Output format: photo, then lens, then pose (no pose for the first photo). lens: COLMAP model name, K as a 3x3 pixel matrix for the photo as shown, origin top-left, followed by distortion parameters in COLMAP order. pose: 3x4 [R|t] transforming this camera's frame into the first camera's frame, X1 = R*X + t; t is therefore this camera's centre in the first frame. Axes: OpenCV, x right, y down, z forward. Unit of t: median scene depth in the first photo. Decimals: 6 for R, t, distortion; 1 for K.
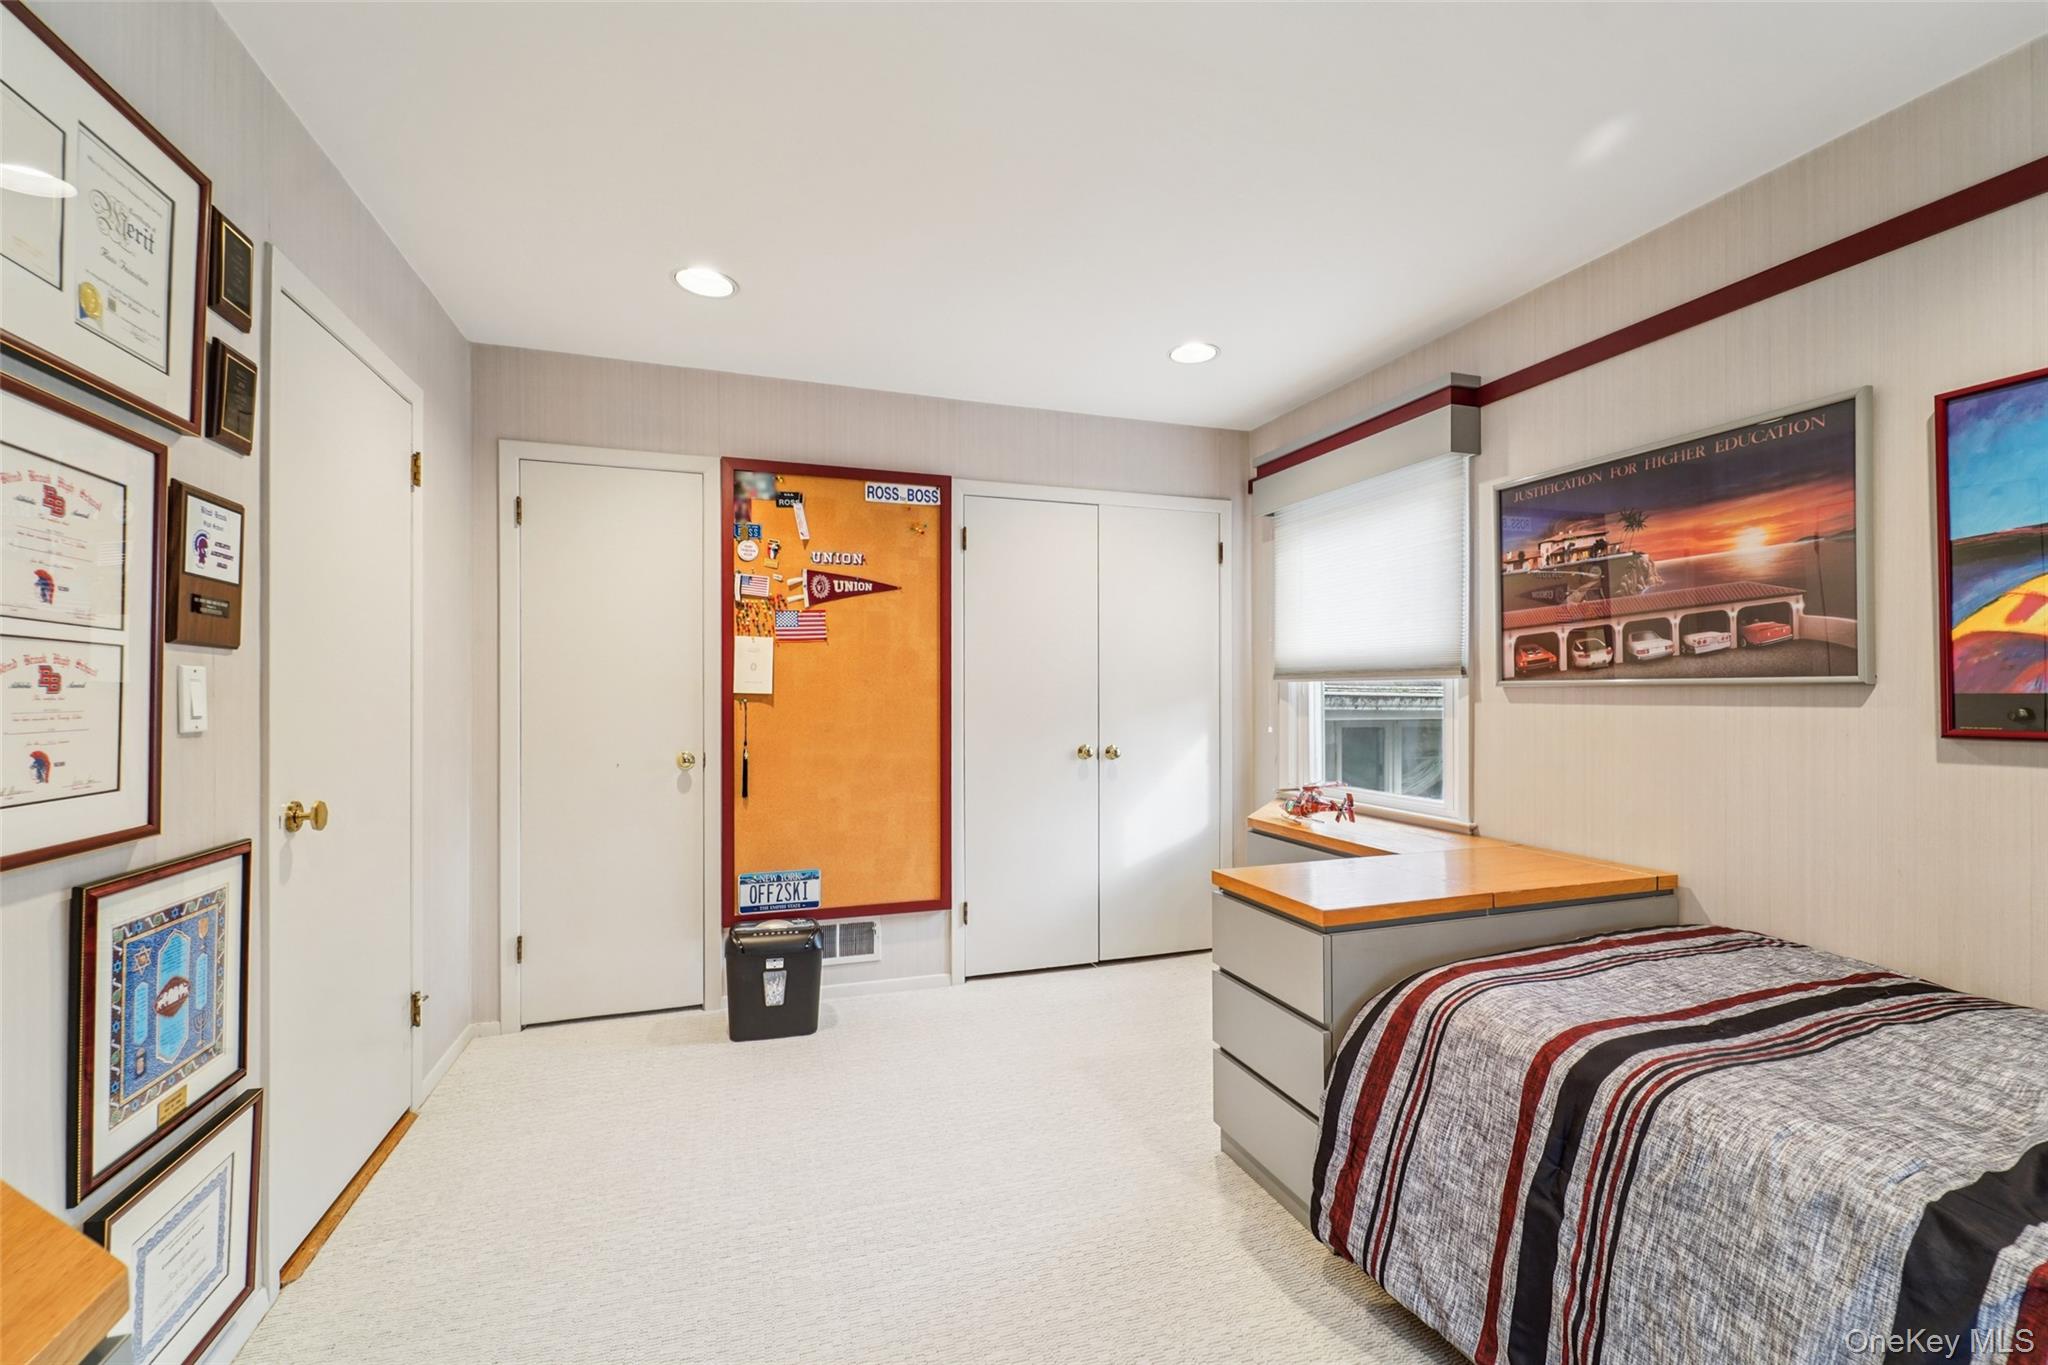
lens RADIAL K [[846.7, 0, 1028.4], [0, 846.7, 673.9], [0, 0, 1]] dist [-0.001053, -0.000591]
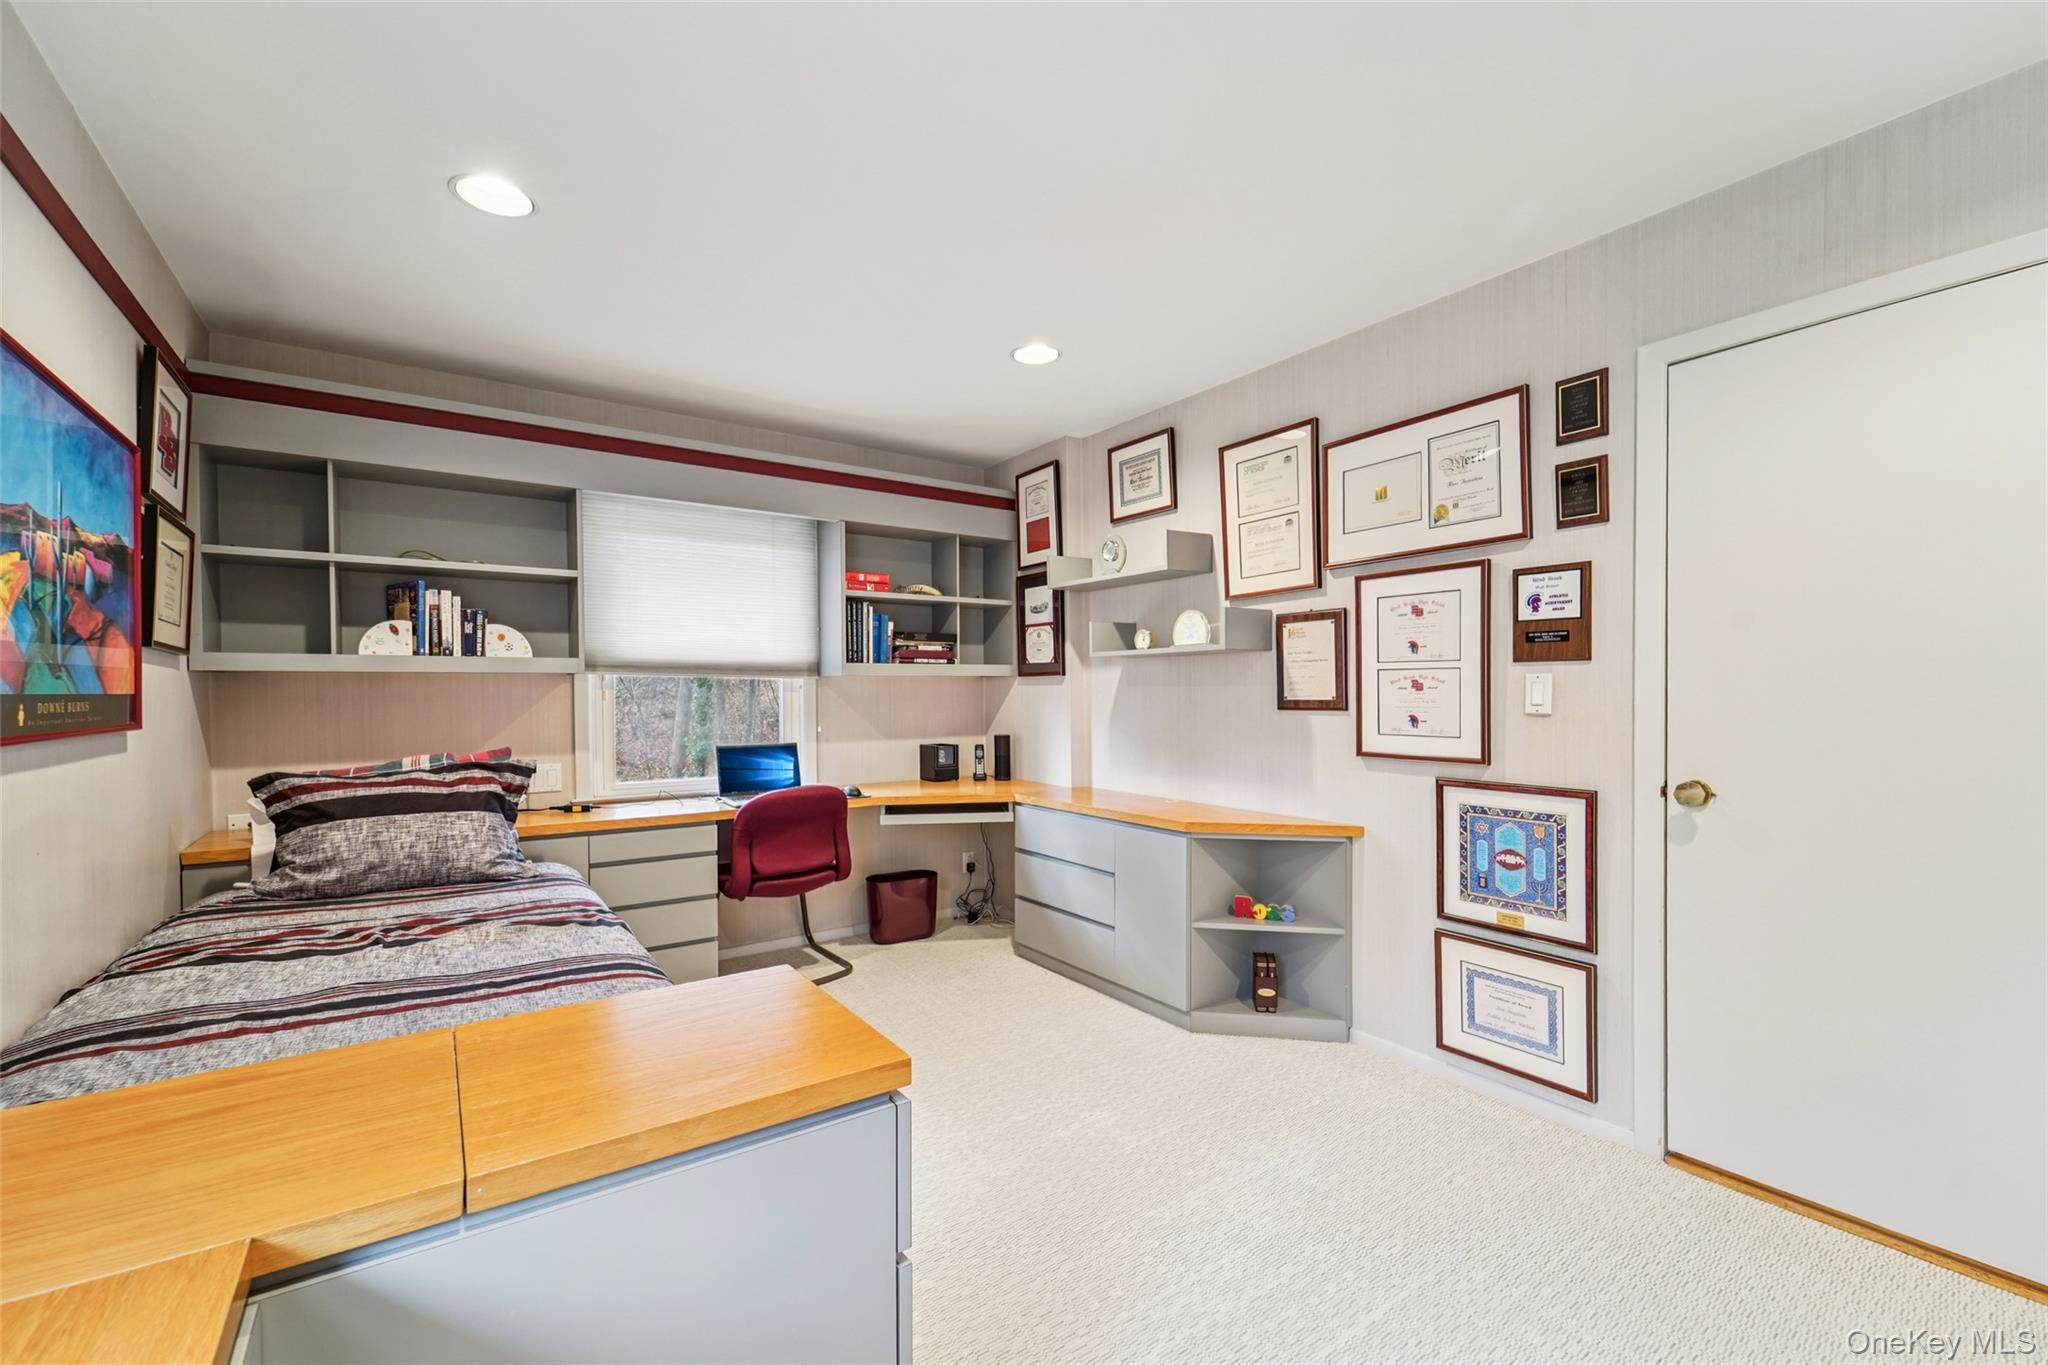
lens RADIAL K [[846.7, 0, 1028.4], [0, 846.7, 673.9], [0, 0, 1]] dist [-0.001053, -0.000591]
pose [[-0.960448, -0.002391, -0.278450, 0.497933], [0.010861, 0.998881, -0.046038, 0.063063], [0.278249, -0.047241, -0.959347, 2.605610]]
